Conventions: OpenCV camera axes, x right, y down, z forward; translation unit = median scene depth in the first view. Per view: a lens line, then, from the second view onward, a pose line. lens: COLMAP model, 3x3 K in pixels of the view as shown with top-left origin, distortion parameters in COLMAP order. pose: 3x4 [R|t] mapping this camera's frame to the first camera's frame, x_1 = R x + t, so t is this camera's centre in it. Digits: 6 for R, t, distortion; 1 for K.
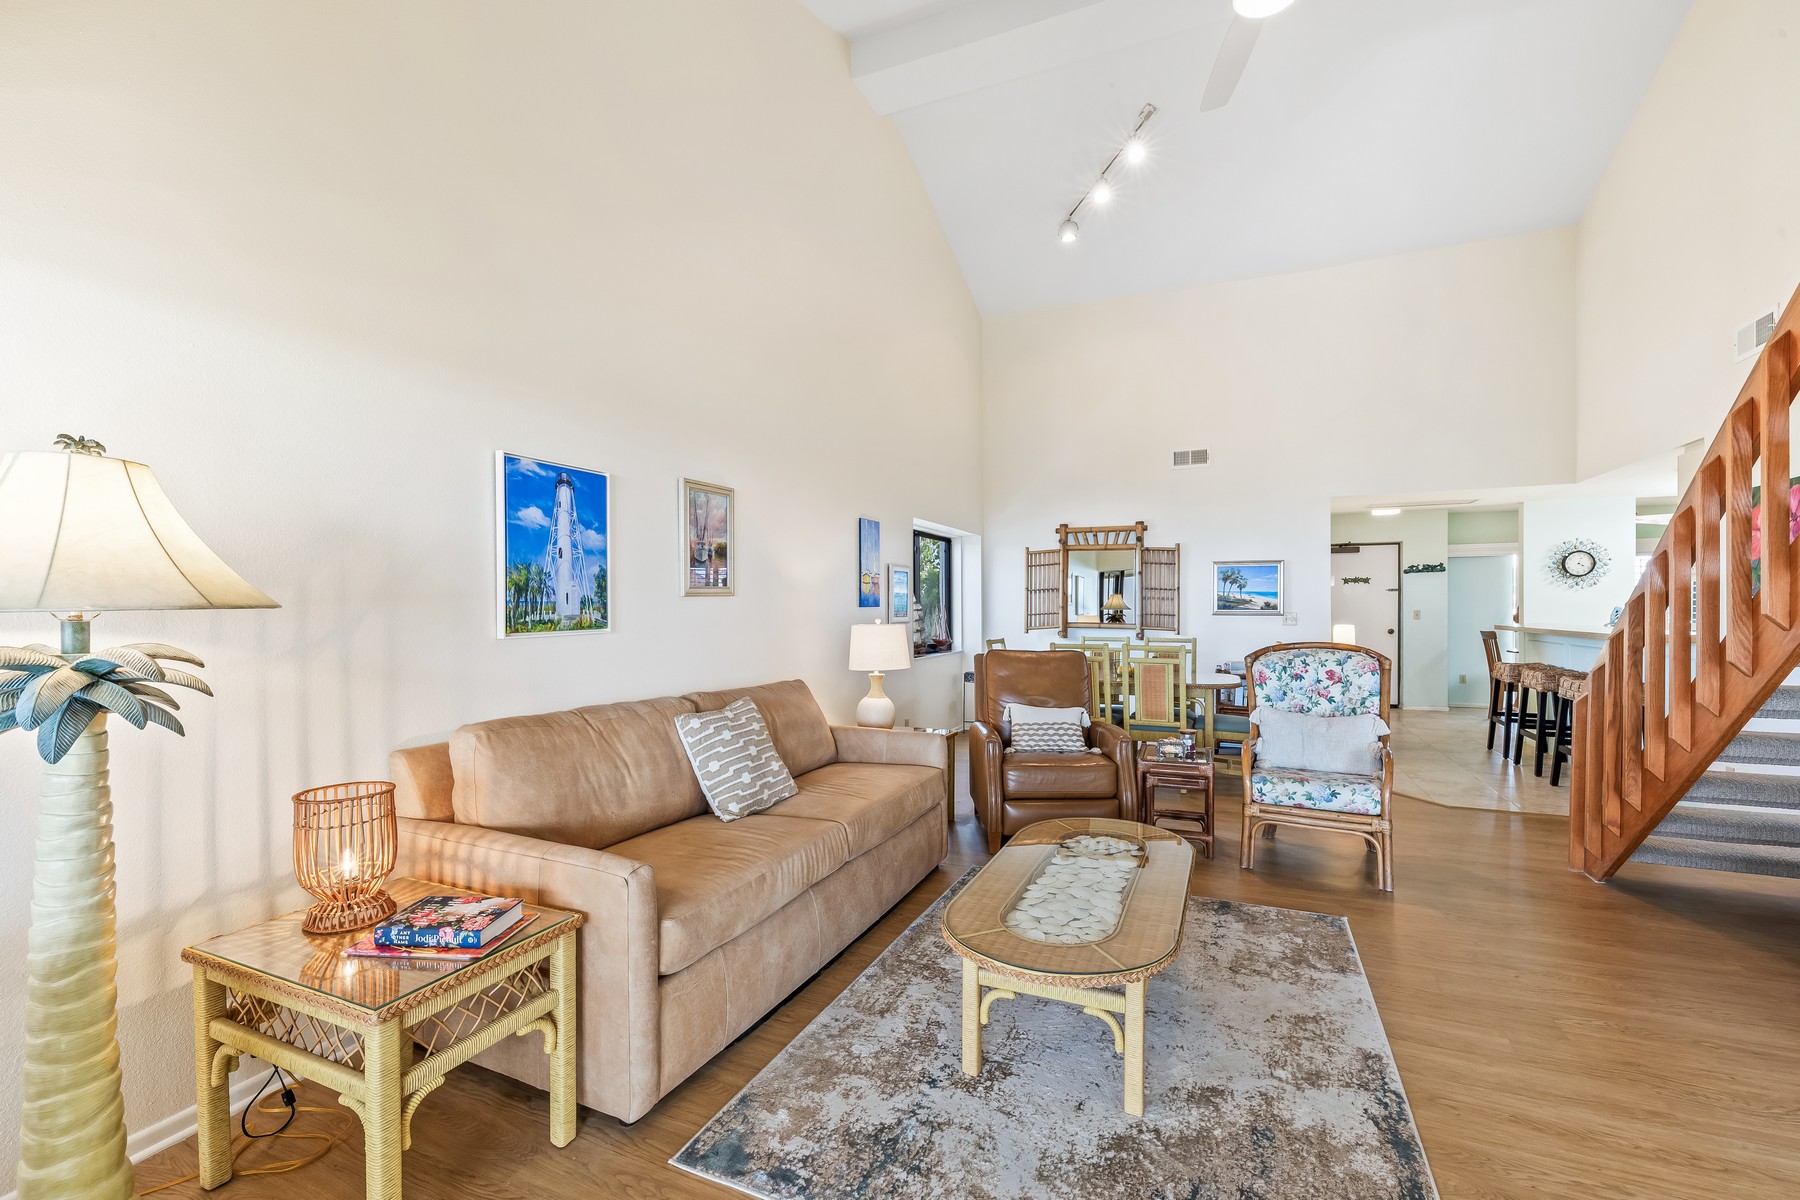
lens RADIAL K [[756.0, 0, 900.0], [0, 756.0, 600.0], [0, 0, 1]] dist [-0.000832, -0.000177]
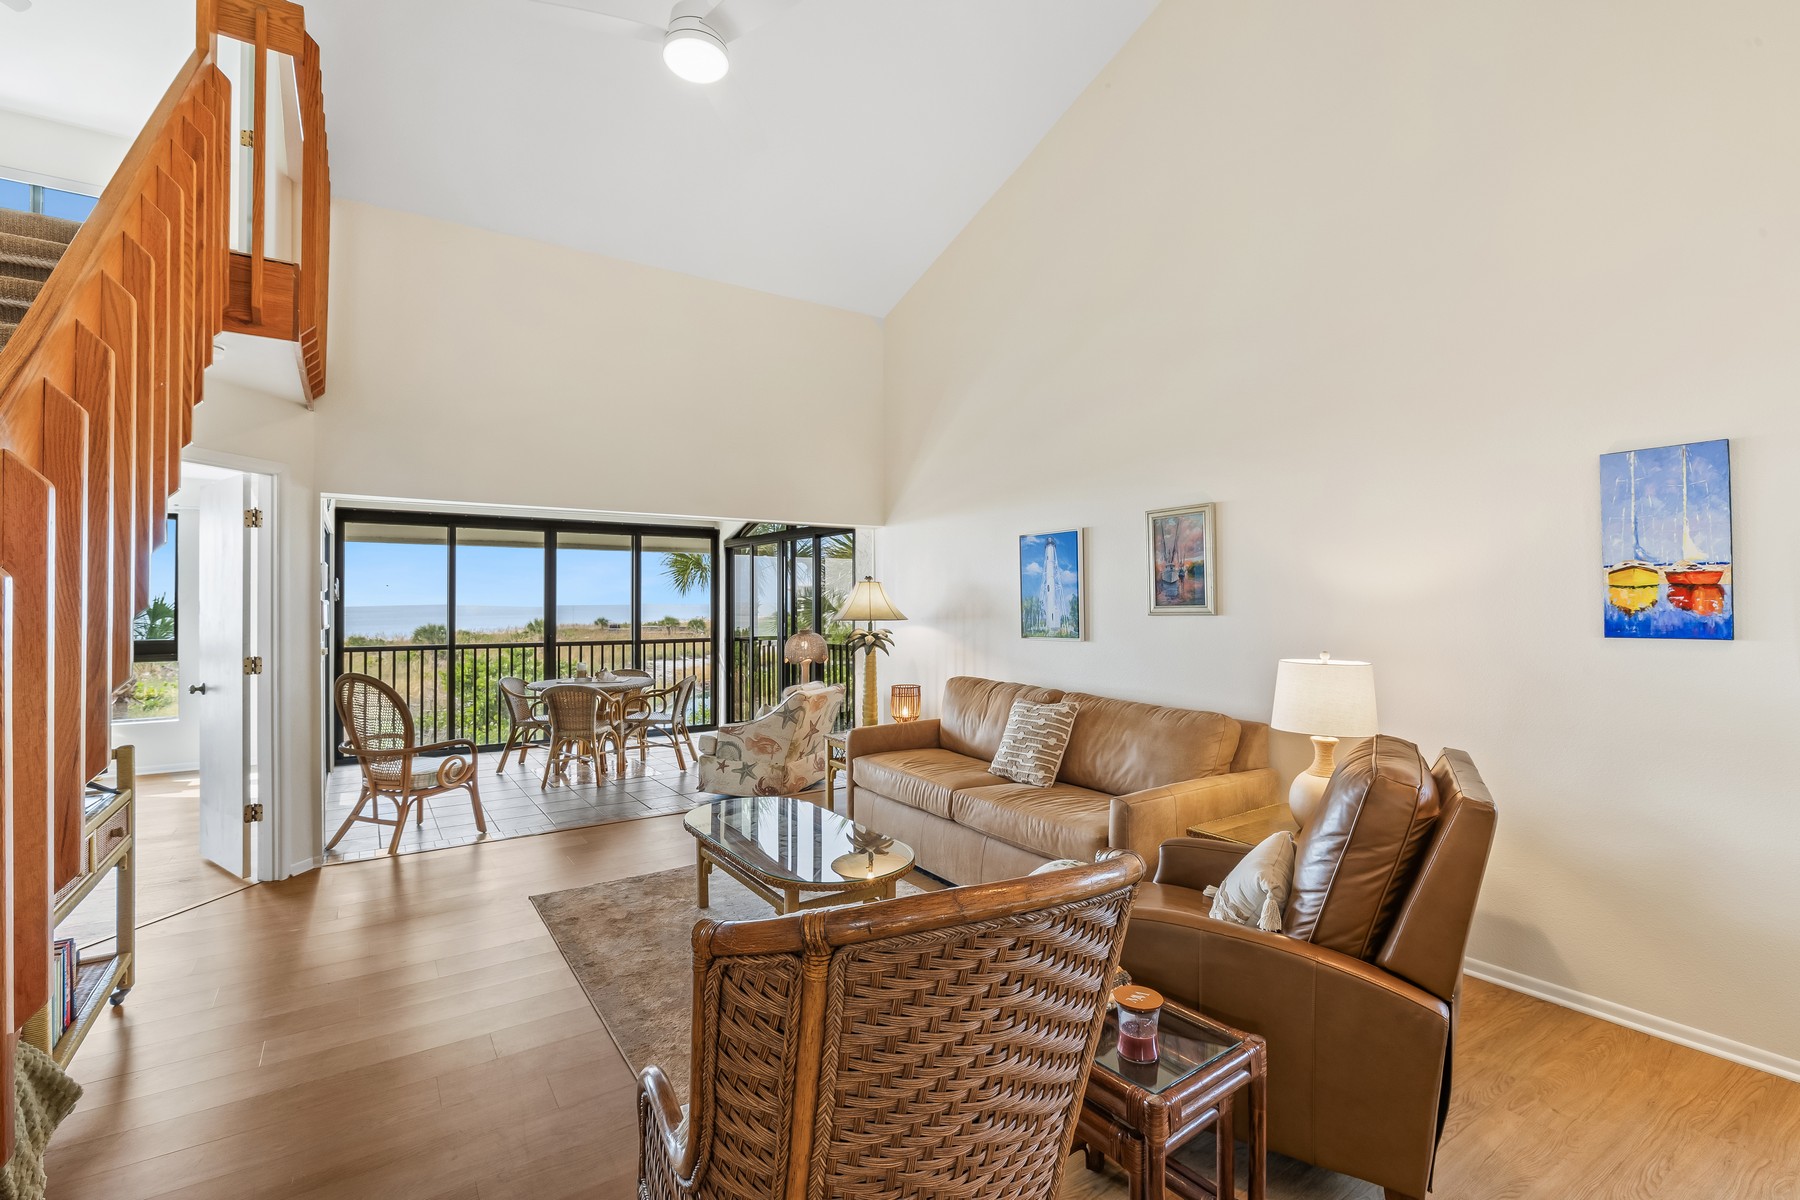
lens RADIAL K [[806.0, 0, 900.0], [0, 806.0, 600.0], [0, 0, 1]] dist [-0.002835, -0.000337]
pose [[-0.537718, 0.001116, -0.843124, 0.472575], [0.011729, 0.999912, -0.006157, -0.012830], [0.843043, -0.013200, -0.537684, 0.680000]]
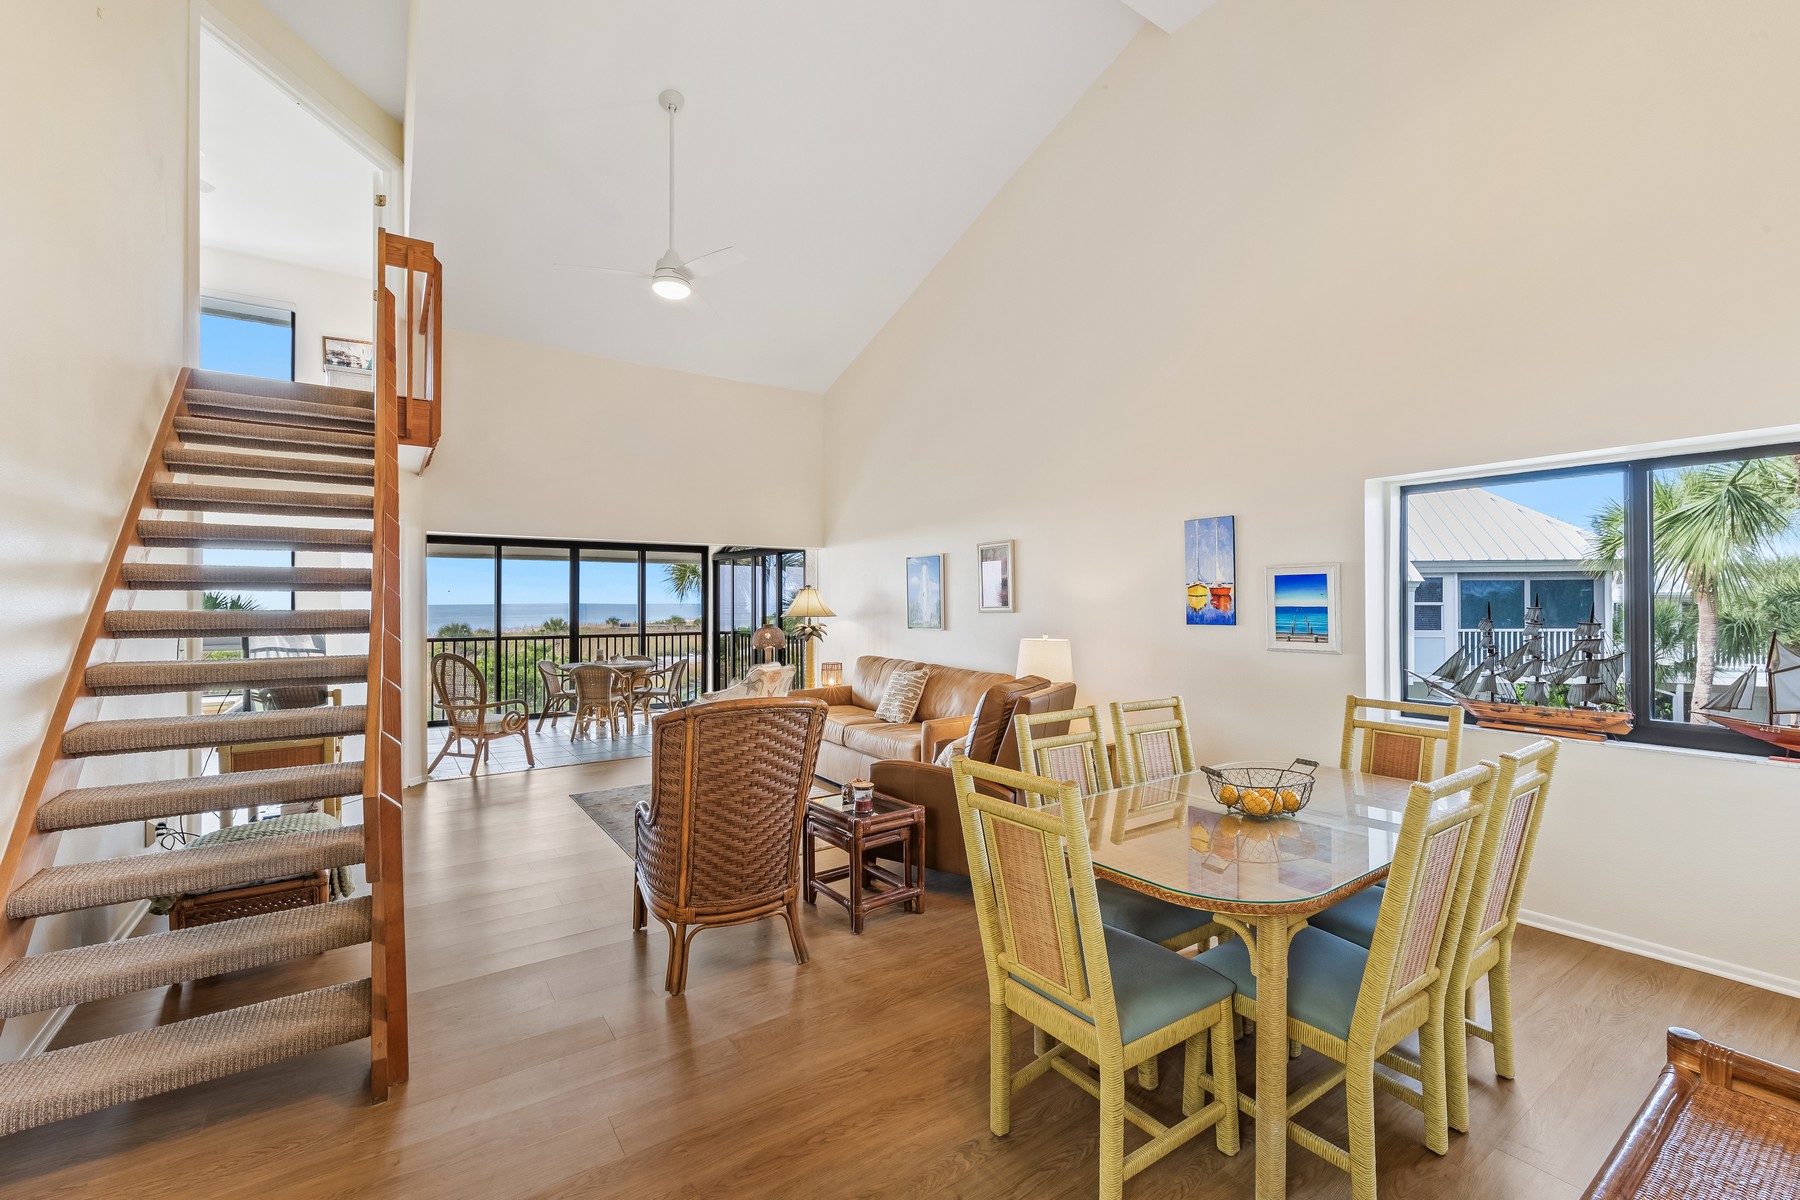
lens RADIAL K [[756.0, 0, 900.0], [0, 756.0, 600.0], [0, 0, 1]] dist [-0.000832, -0.000177]
pose [[-0.530361, 0.001332, -0.847771, 0.639351], [0.012712, 0.999899, -0.006381, -0.012953], [0.847677, -0.014161, -0.530324, 0.893704]]
